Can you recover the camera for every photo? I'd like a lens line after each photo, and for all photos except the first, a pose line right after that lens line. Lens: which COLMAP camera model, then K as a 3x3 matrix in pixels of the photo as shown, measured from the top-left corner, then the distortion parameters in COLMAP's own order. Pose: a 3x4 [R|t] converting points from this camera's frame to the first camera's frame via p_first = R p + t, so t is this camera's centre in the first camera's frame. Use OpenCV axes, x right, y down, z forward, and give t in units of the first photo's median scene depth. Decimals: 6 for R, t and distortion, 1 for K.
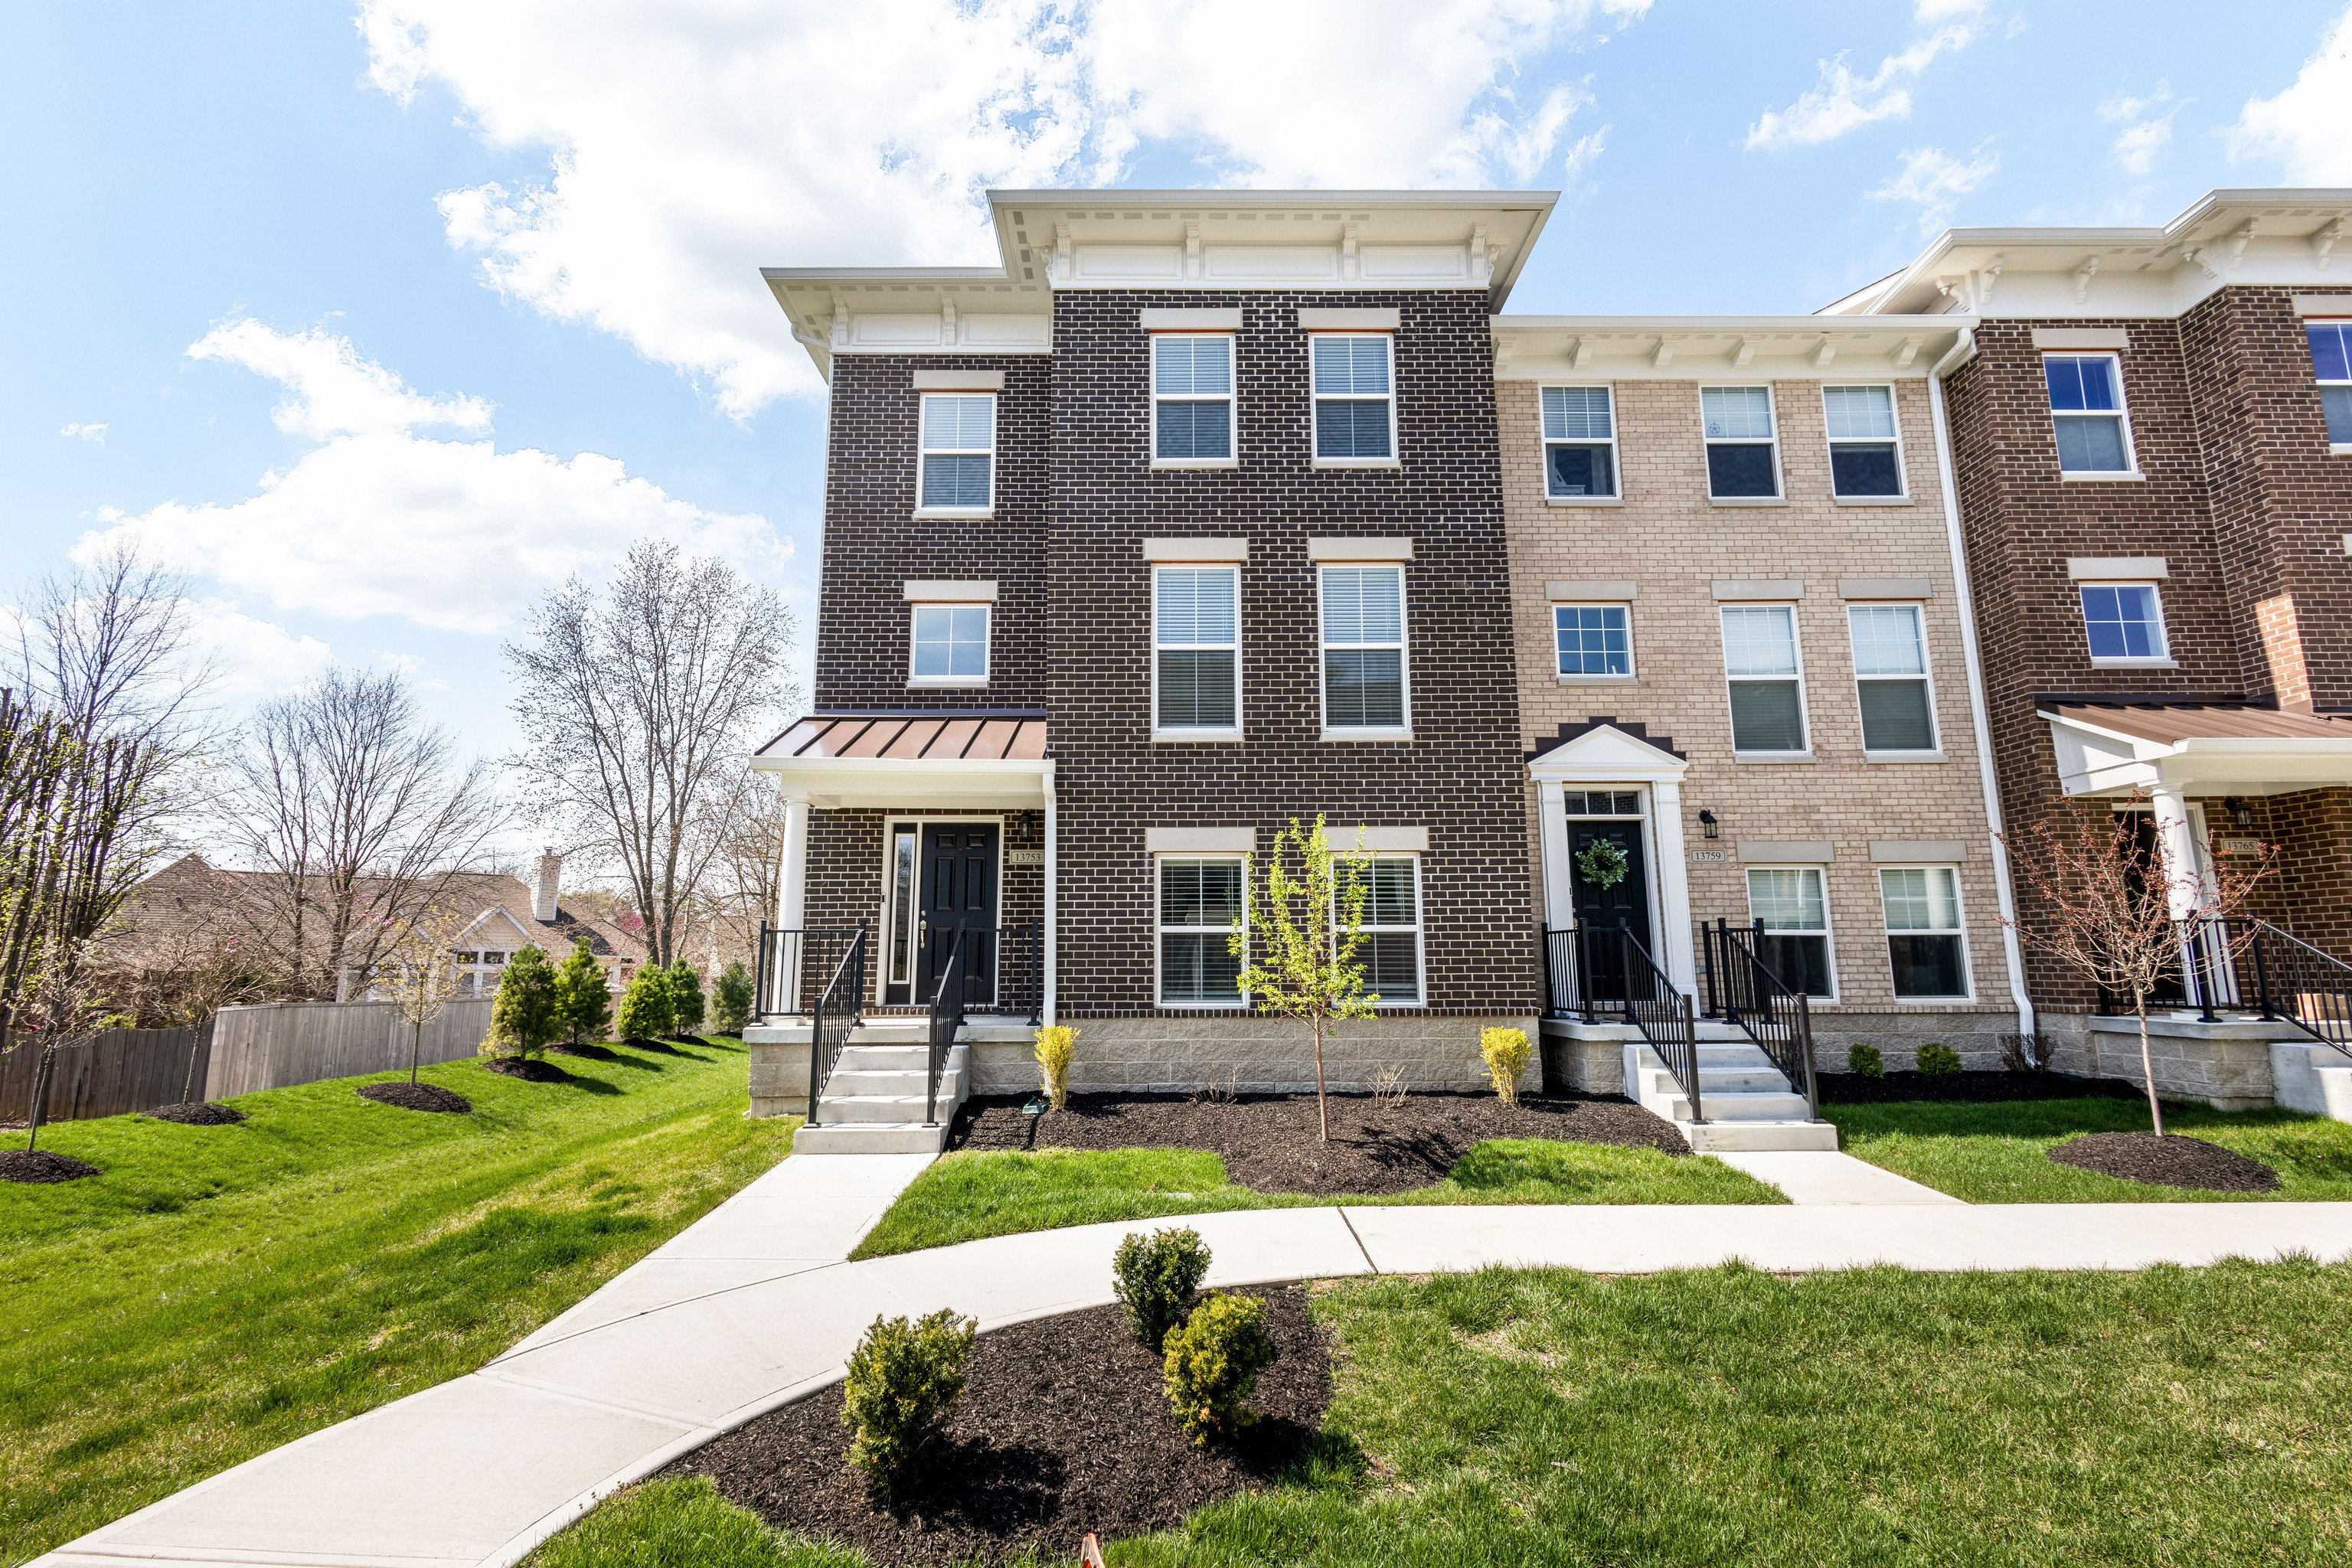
lens RADIAL K [[1074.0, 0, 1179.2], [0, 1074.0, 787.7], [0, 0, 1]] dist [0.008462, -0.003056]
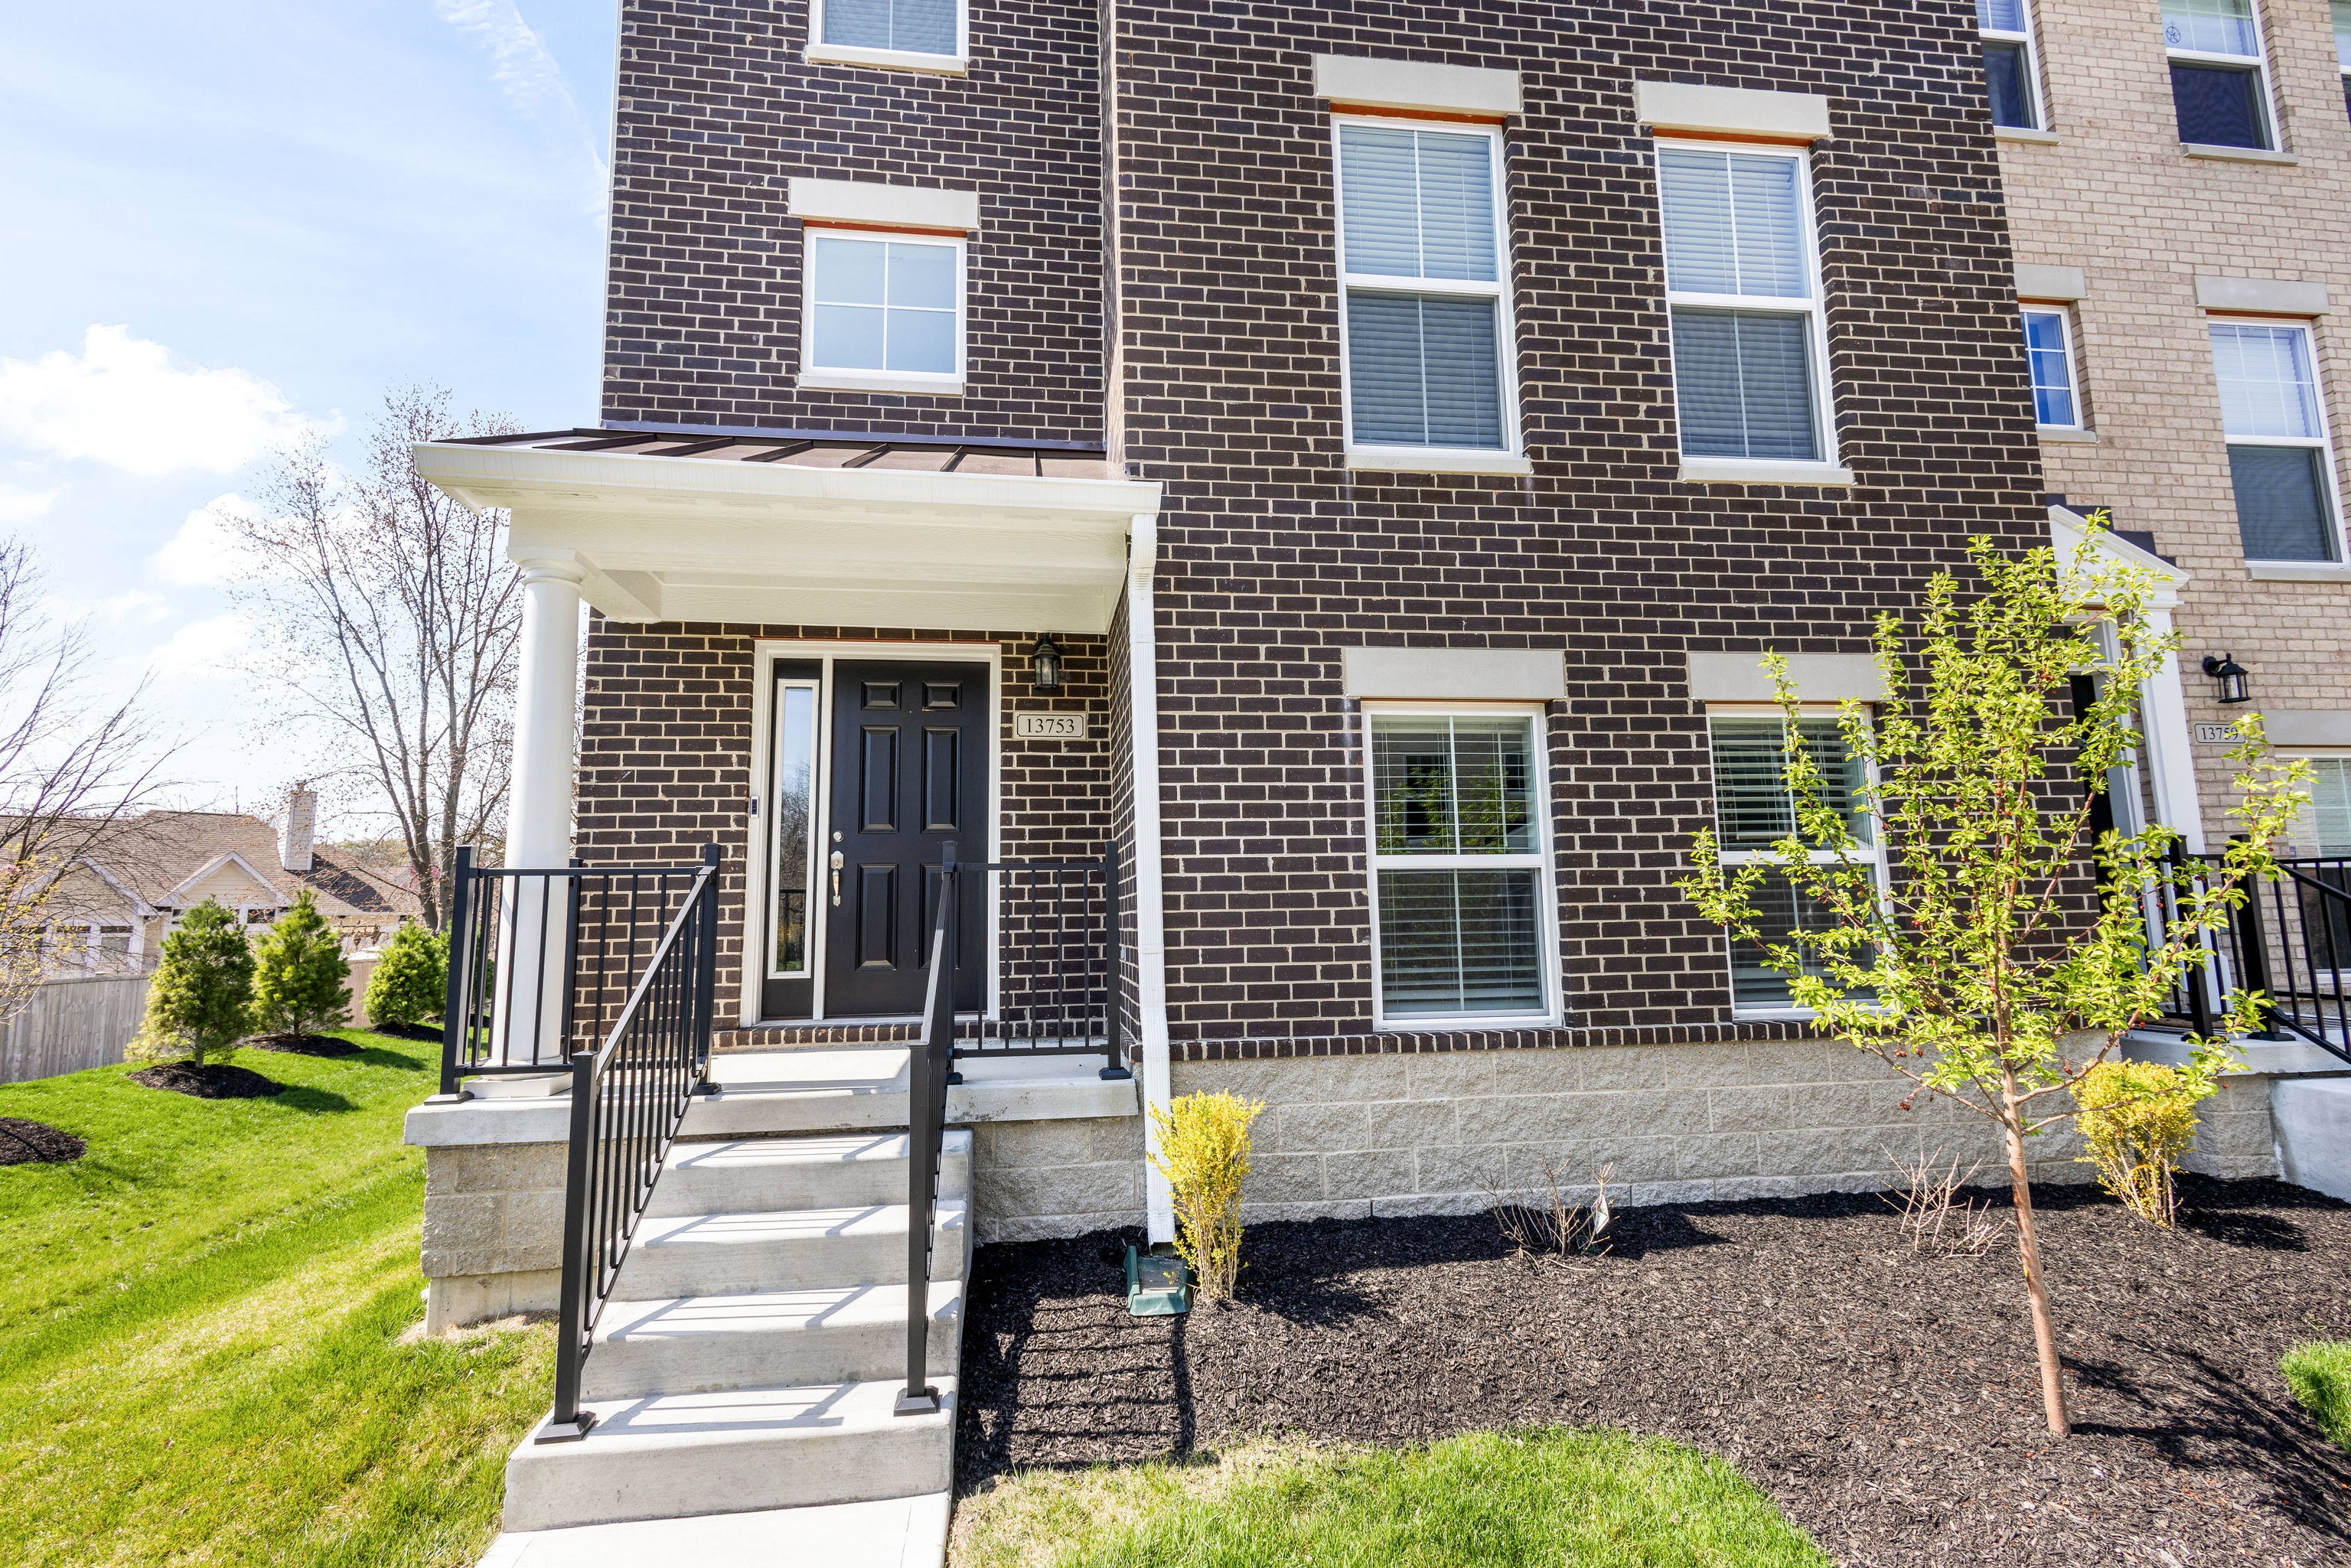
lens RADIAL K [[1073.5, 0, 1172.3], [0, 1073.5, 782.4], [0, 0, 1]] dist [0.008462, -0.003056]
pose [[0.992155, 0.002351, 0.124988, -0.146043], [-0.007951, 0.998985, 0.044326, 0.068238], [-0.124757, -0.044972, 0.991168, 0.485732]]
